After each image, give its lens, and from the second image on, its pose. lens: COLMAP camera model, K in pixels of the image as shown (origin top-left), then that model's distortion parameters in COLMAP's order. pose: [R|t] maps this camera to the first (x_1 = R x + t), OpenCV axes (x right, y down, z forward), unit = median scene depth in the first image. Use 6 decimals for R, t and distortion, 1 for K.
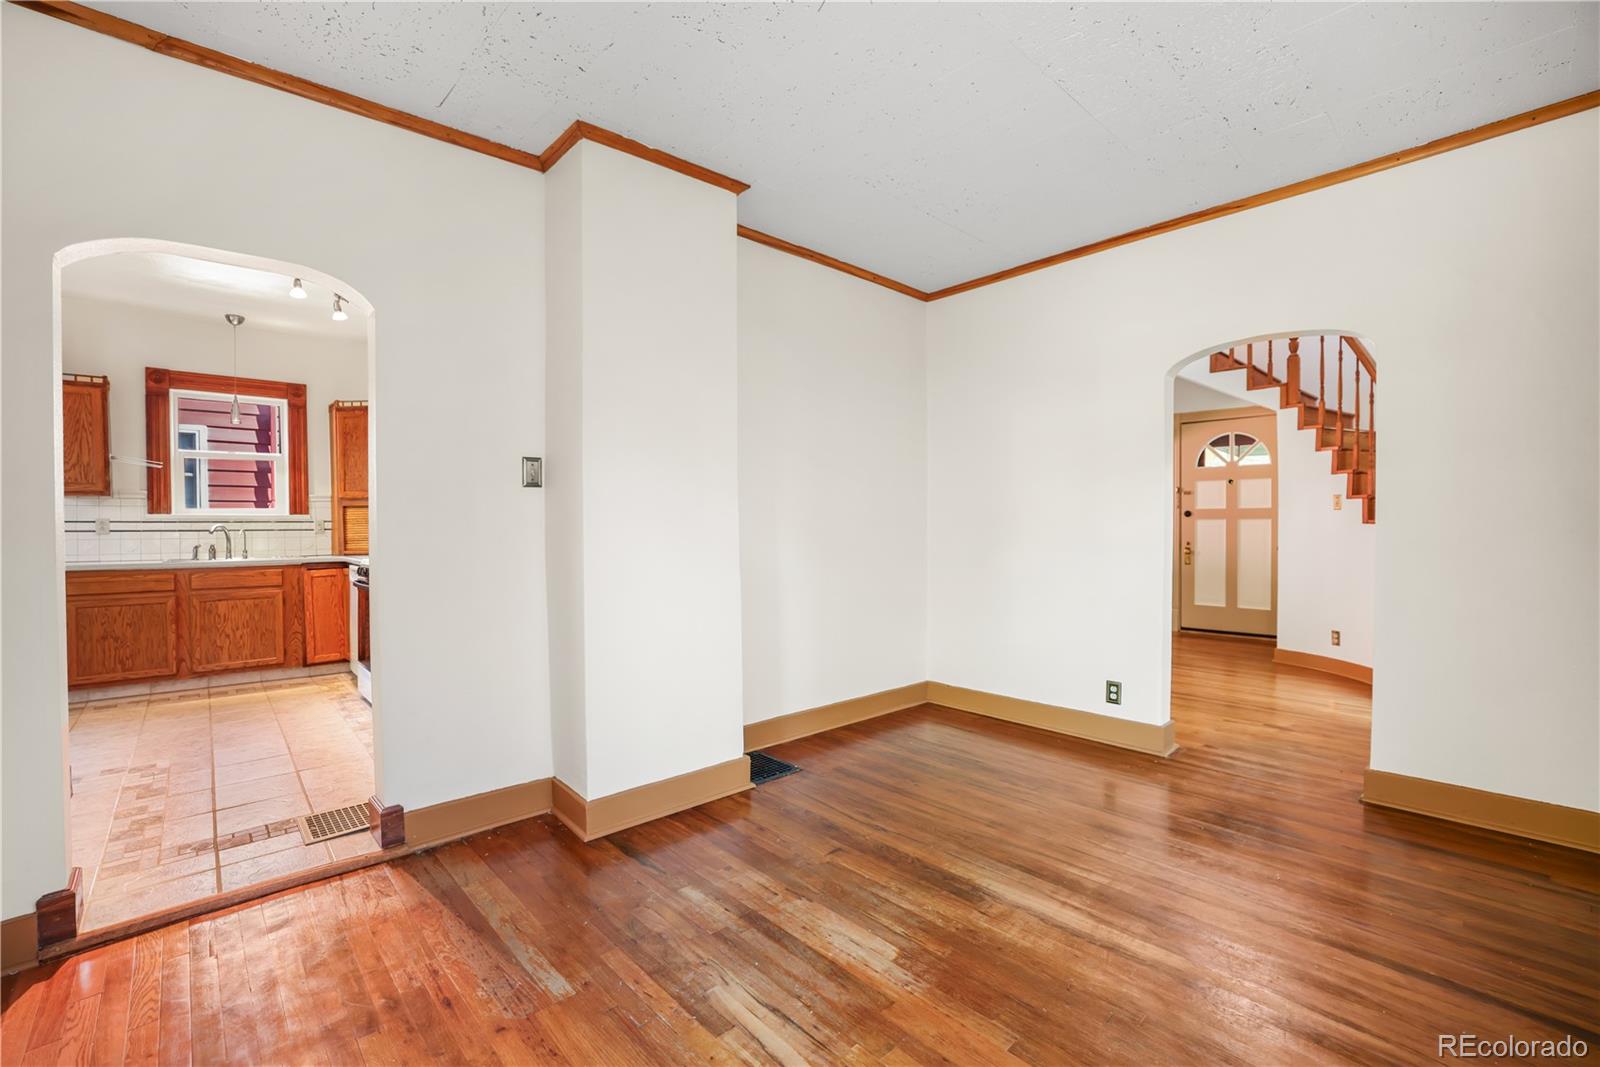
lens RADIAL K [[701.9, 0, 790.9], [0, 701.9, 519.9], [0, 0, 1]] dist [-0.040286, 0.015733]
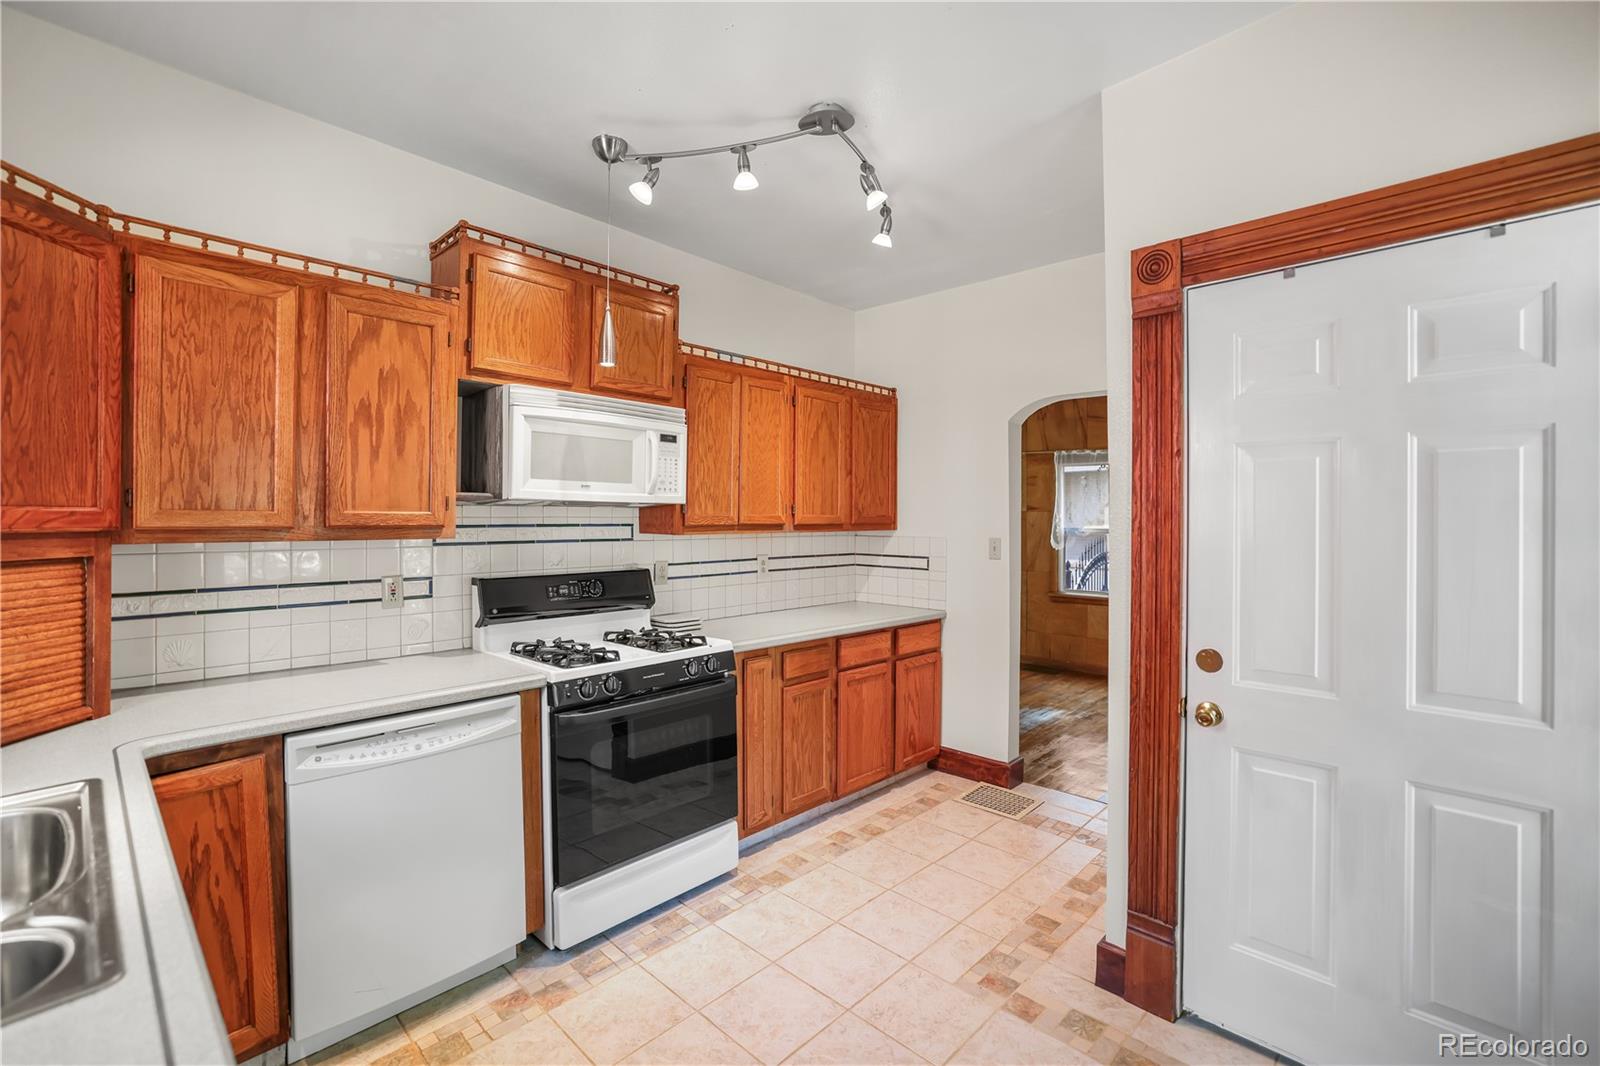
lens RADIAL K [[674.0, 0, 823.7], [0, 674.0, 511.9], [0, 0, 1]] dist [-0.000490, 0.000326]
pose [[-0.092617, 0.015904, 0.995575, -0.996062], [-0.005120, 0.999852, -0.016448, -0.040186], [-0.995689, -0.006621, -0.092521, 0.780292]]
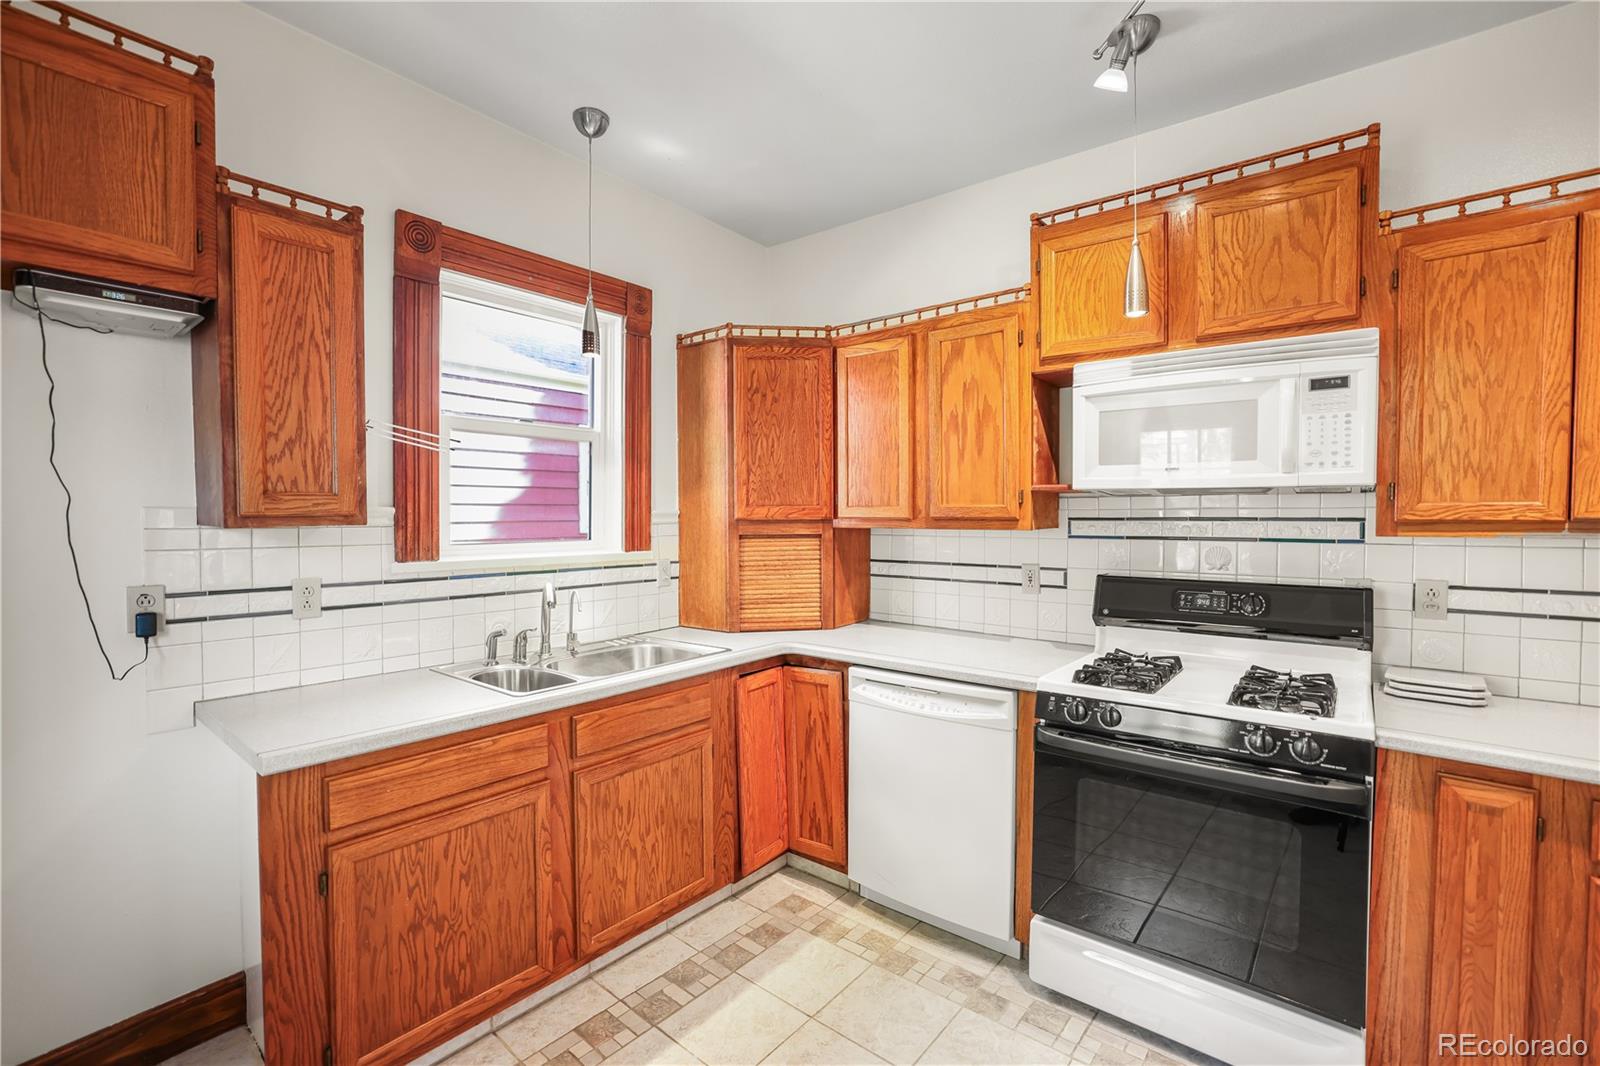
lens RADIAL K [[701.9, 0, 790.9], [0, 701.9, 519.4], [0, 0, 1]] dist [-0.040286, 0.015733]
pose [[0.987168, 0.002421, 0.159669, -0.760747], [-0.004297, 0.999926, 0.011403, -0.040823], [-0.159629, -0.011943, 0.987105, 0.539719]]
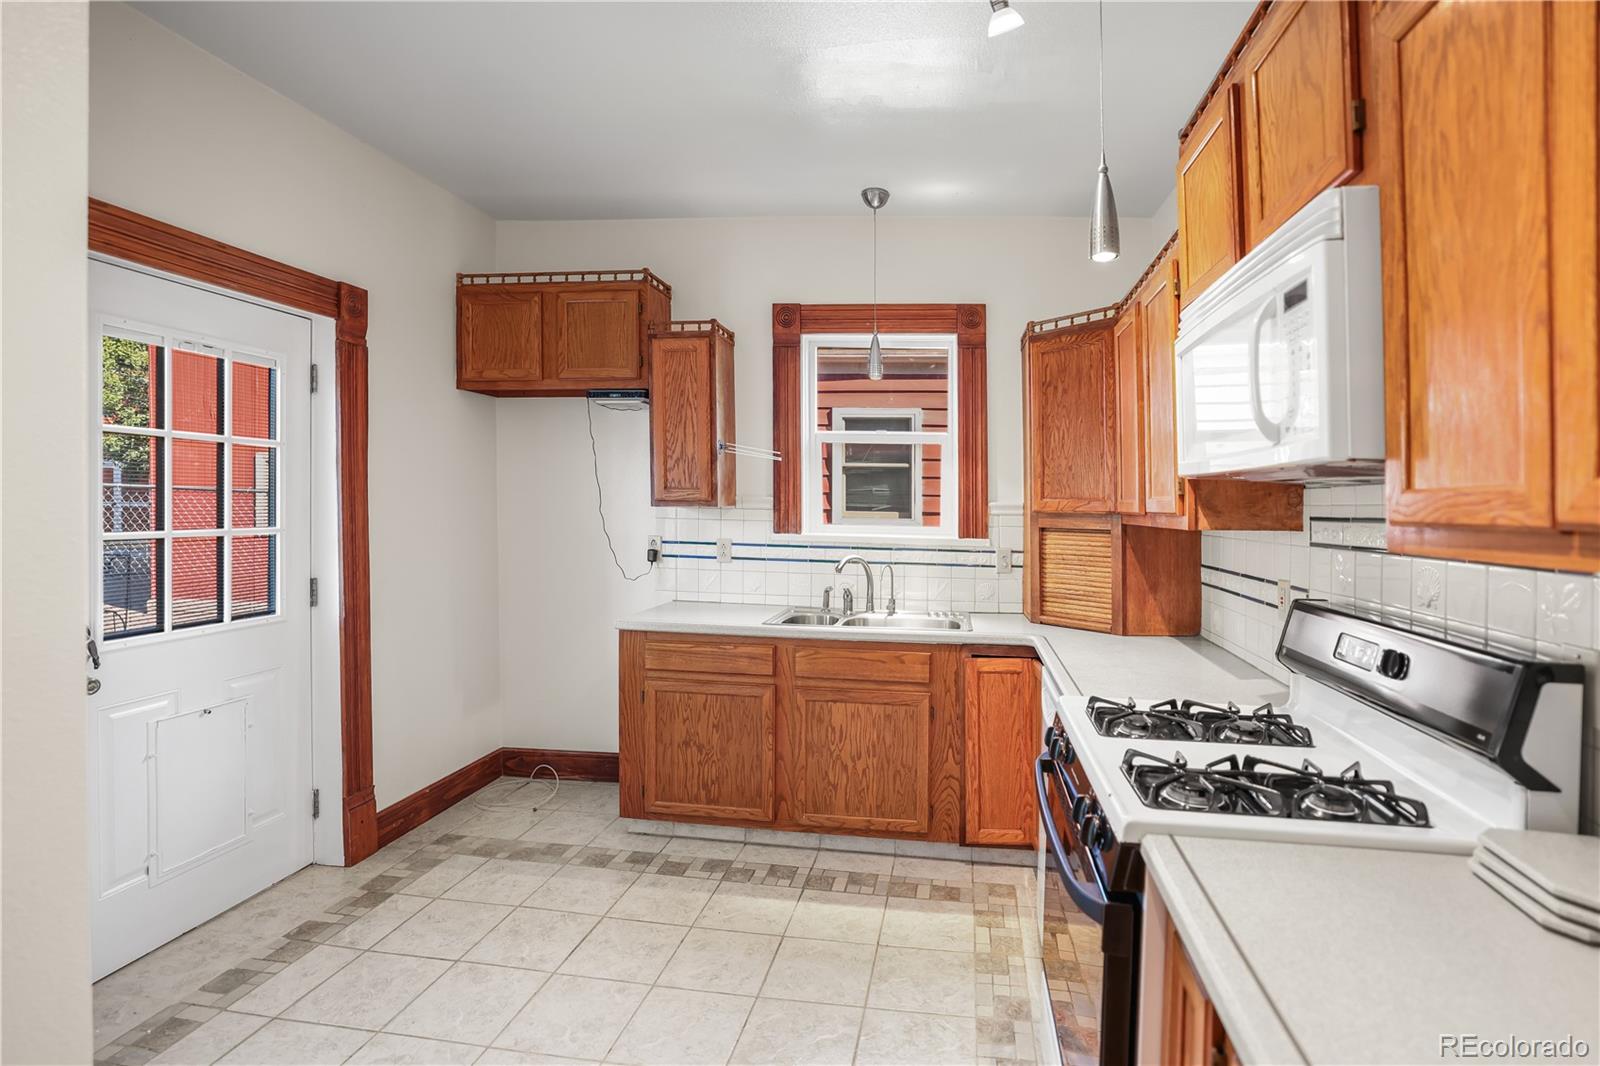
lens RADIAL K [[746.5, 0, 873.3], [0, 746.5, 503.5], [0, 0, 1]] dist [-0.040290, 0.014844]
pose [[0.676991, 0.016301, -0.735810, -0.359002], [-0.019384, 0.999803, 0.004316, -0.041204], [0.735736, 0.011341, 0.677174, 0.590944]]
